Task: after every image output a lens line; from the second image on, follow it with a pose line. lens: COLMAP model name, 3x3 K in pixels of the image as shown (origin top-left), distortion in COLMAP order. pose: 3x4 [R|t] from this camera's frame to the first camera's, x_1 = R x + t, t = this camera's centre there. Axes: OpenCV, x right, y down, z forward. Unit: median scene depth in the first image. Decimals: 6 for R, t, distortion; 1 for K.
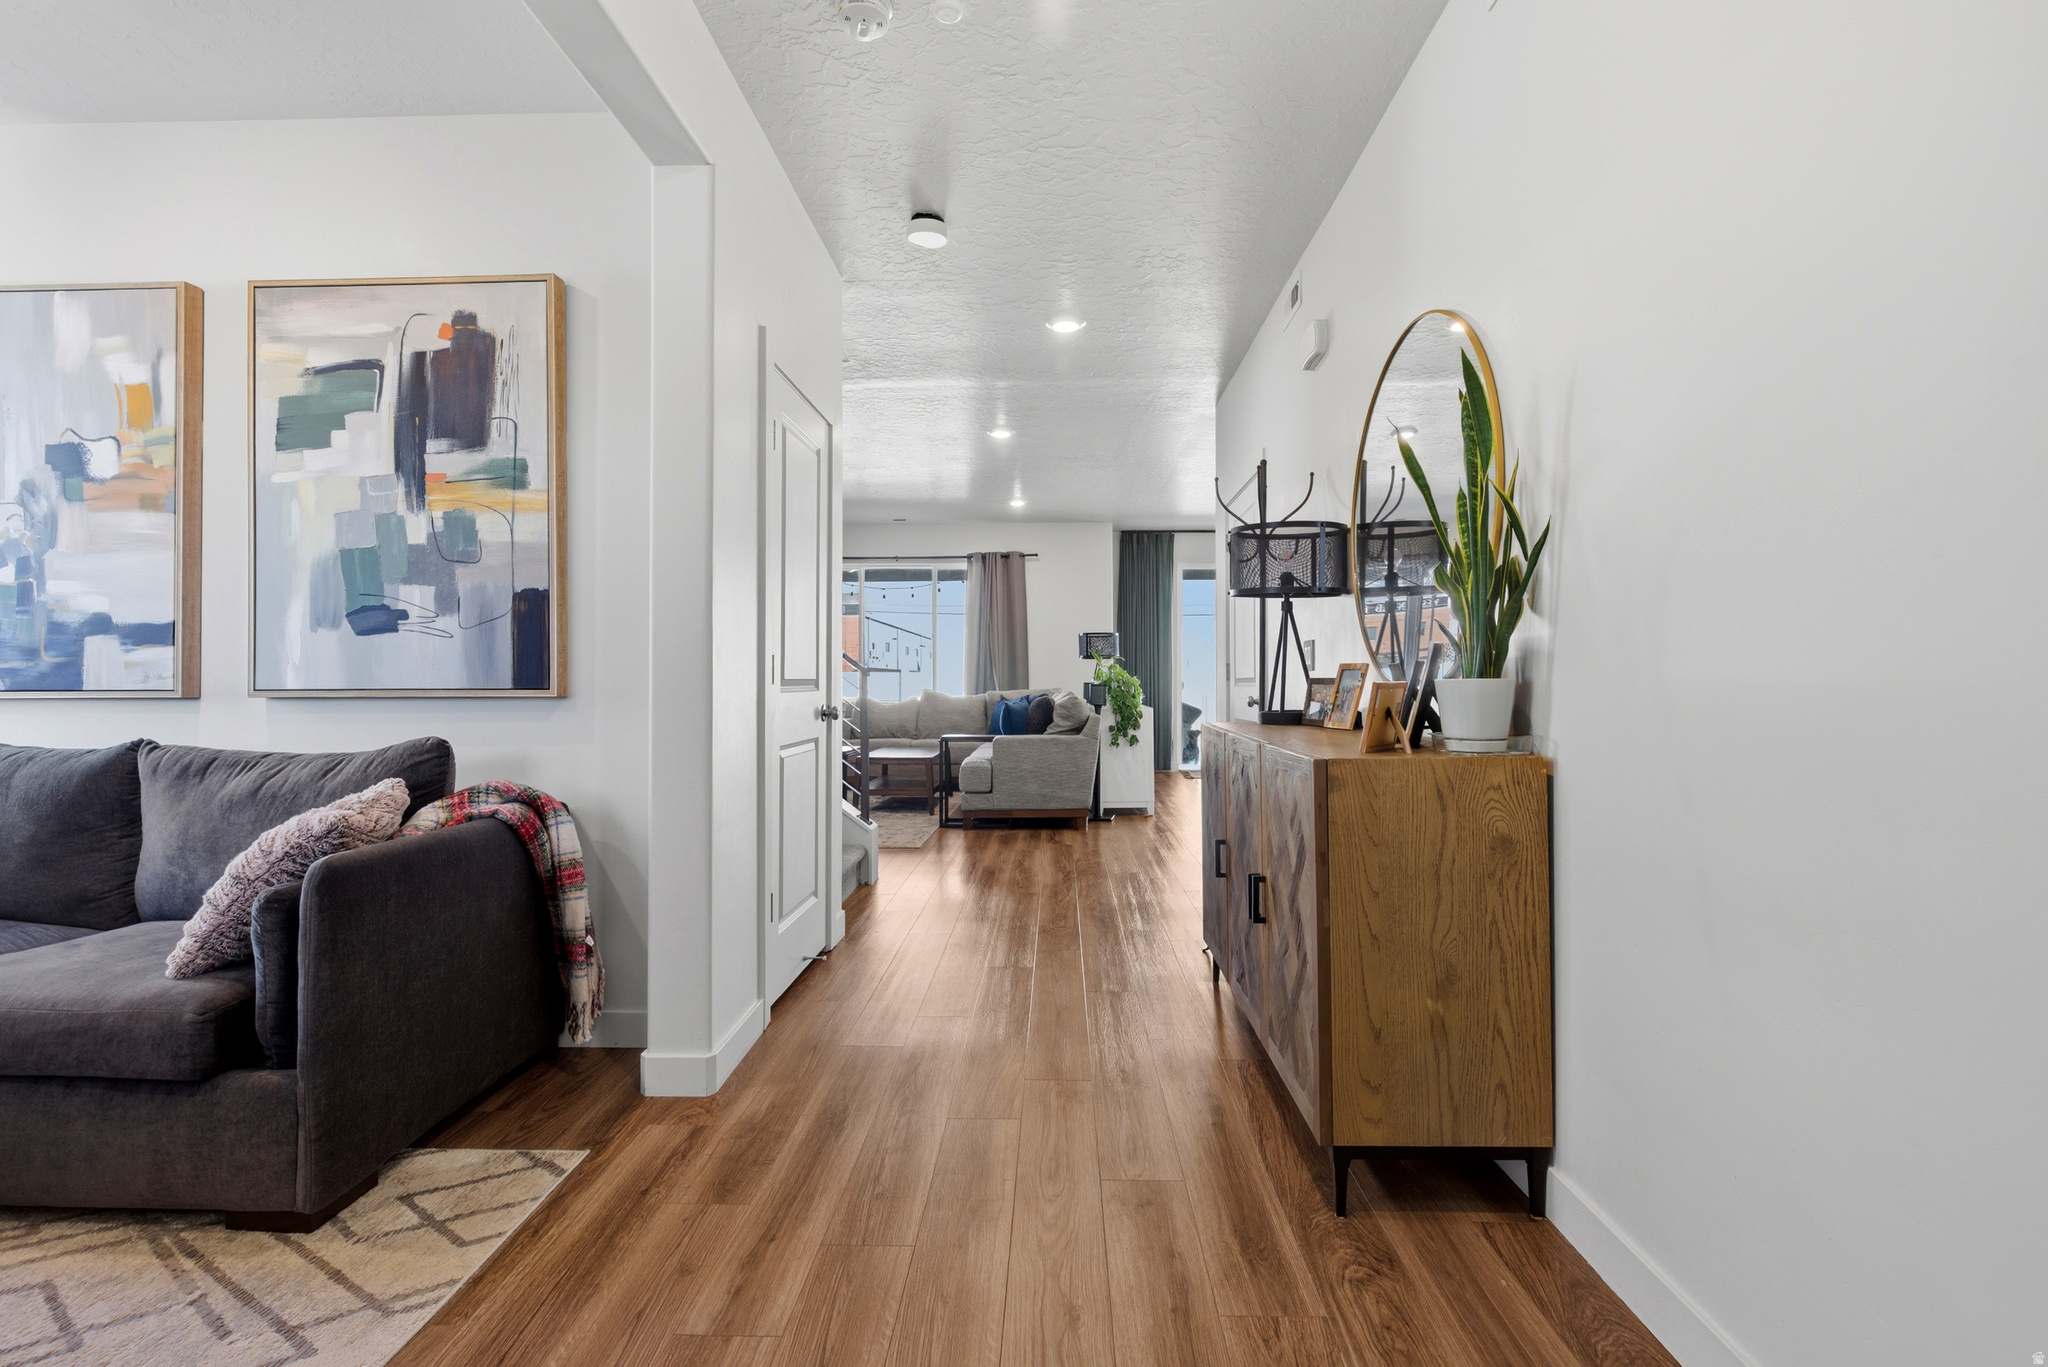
lens RADIAL K [[940.0, 0, 1016.7], [0, 940.0, 669.8], [0, 0, 1]] dist [-0.001977, 0.000604]
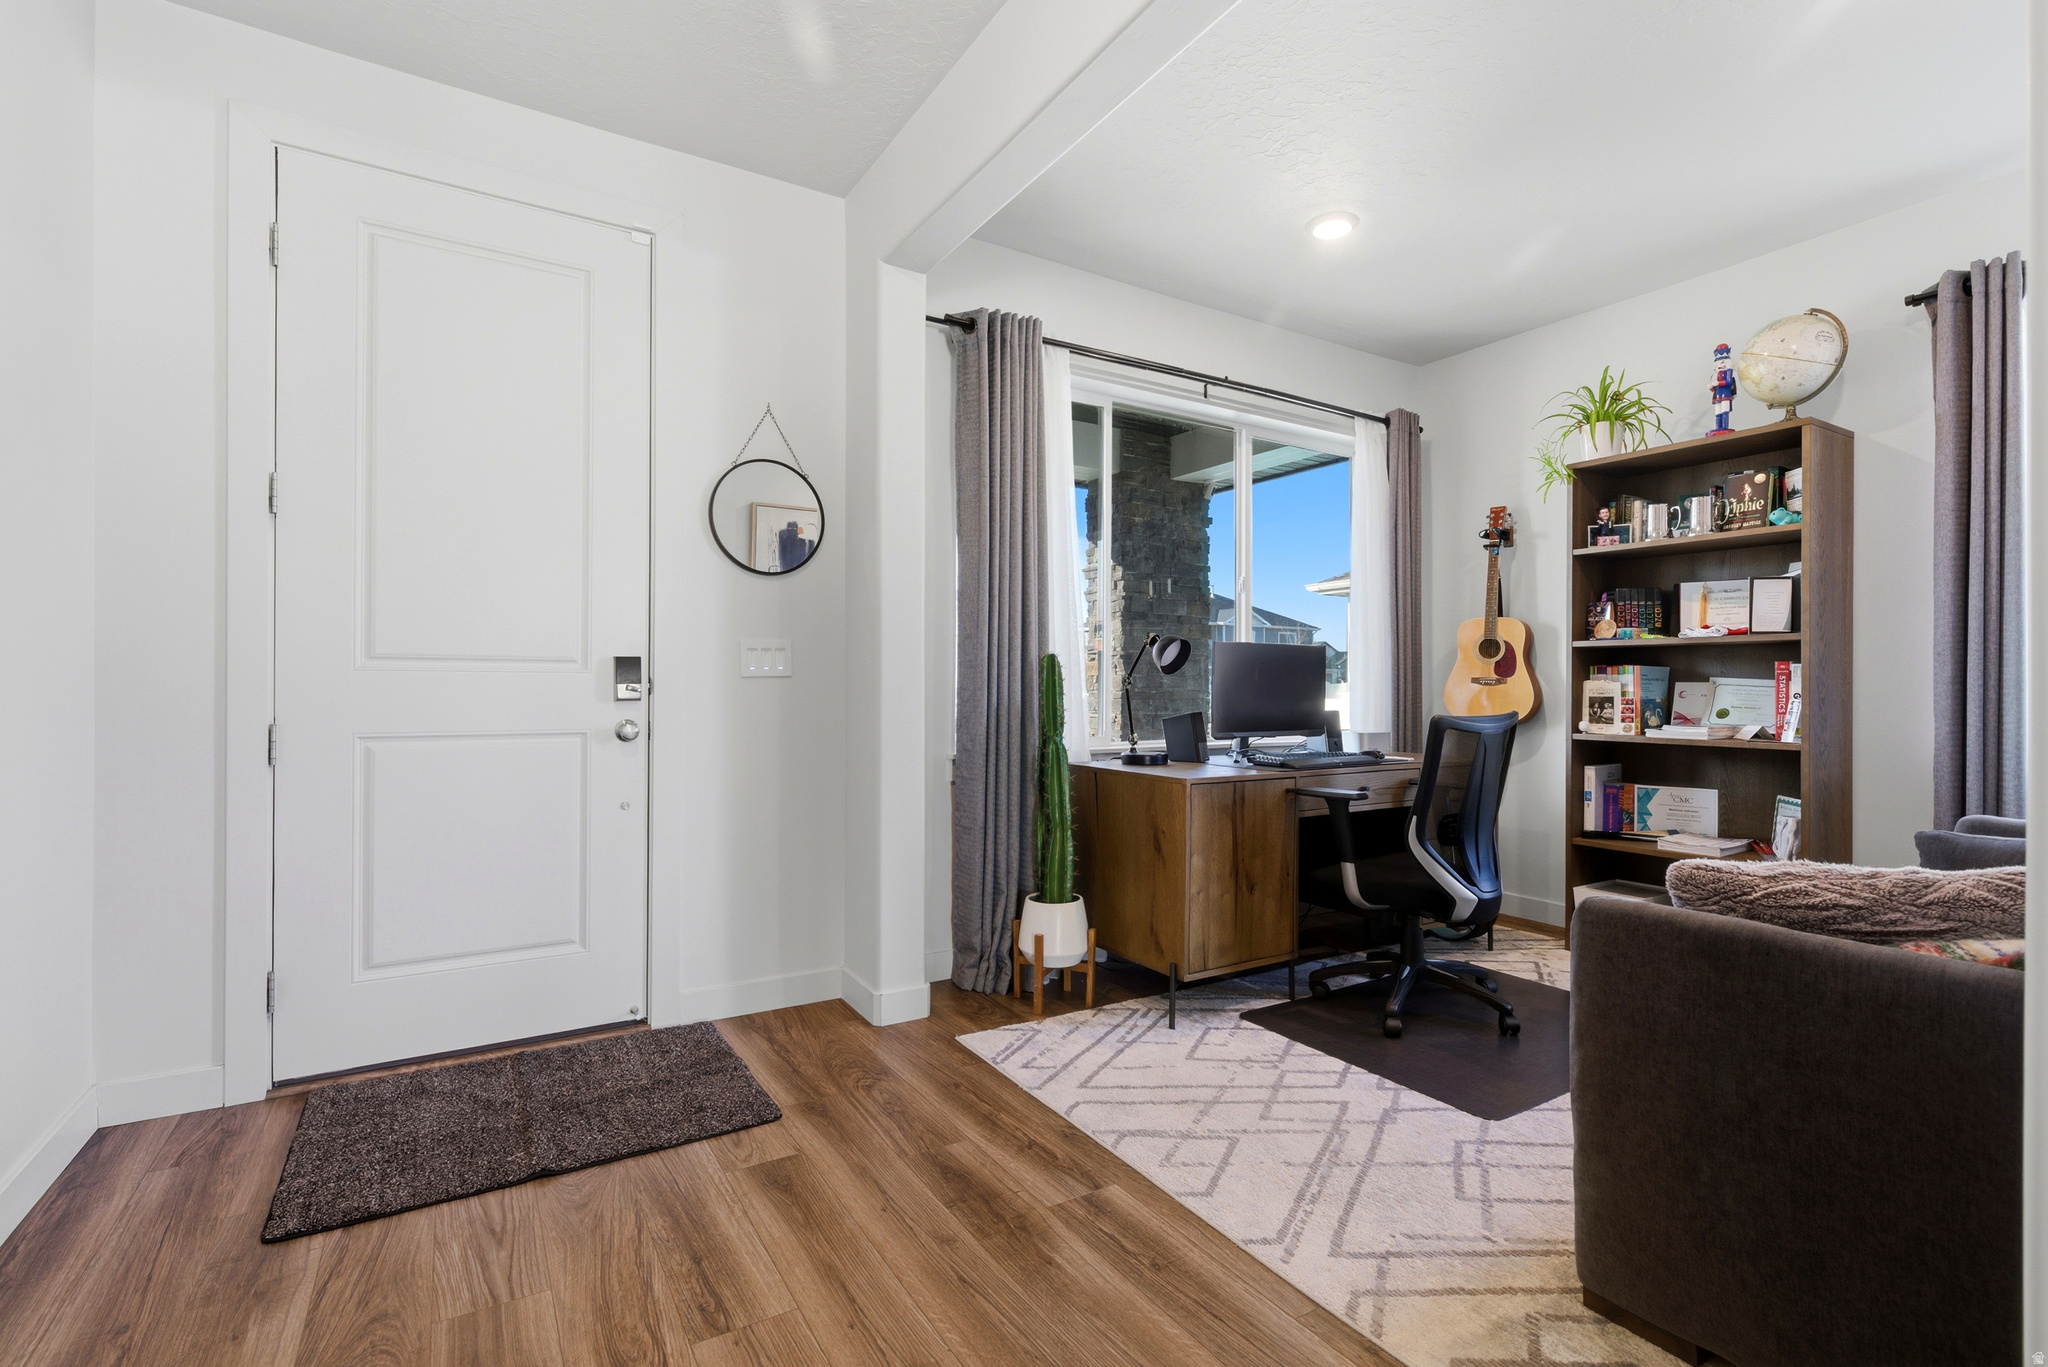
lens RADIAL K [[940.0, 0, 1027.1], [0, 940.0, 696.0], [0, 0, 1]] dist [-0.001977, 0.000604]
pose [[-0.833868, 0.000234, -0.551965, 0.126469], [0.001122, 0.999999, -0.001270, 0.009219], [0.551963, -0.001678, -0.833867, 0.956875]]
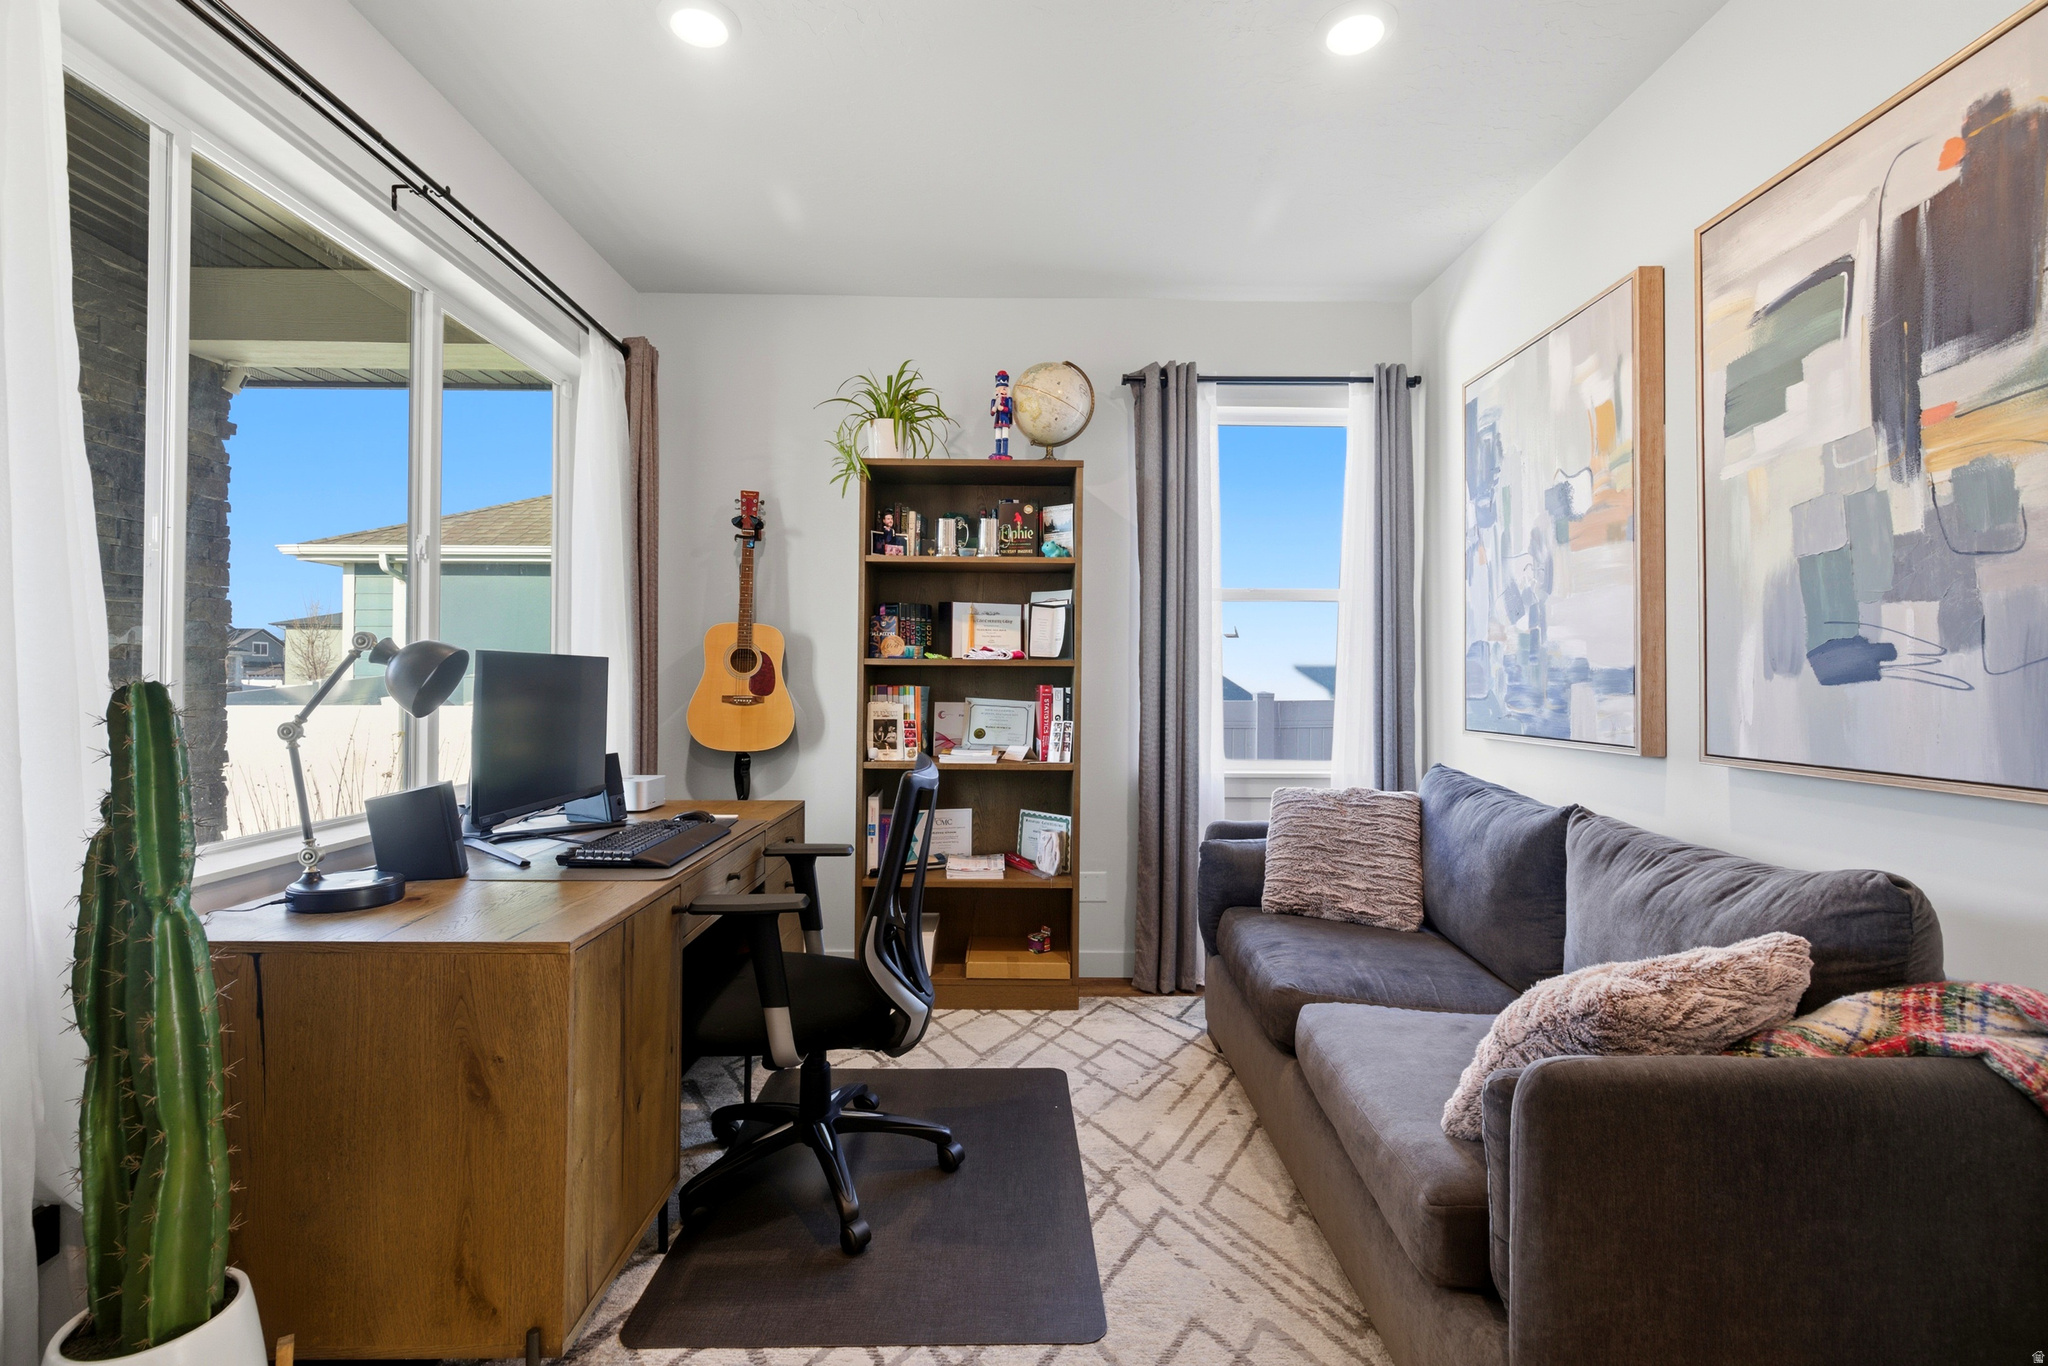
lens RADIAL K [[940.0, 0, 1022.5], [0, 940.0, 667.7], [0, 0, 1]] dist [-0.001977, 0.000604]
pose [[0.046171, -0.011509, -0.998867, -0.067911], [0.004650, 0.999925, -0.011307, -0.043935], [0.998923, -0.004123, 0.046221, 0.407681]]
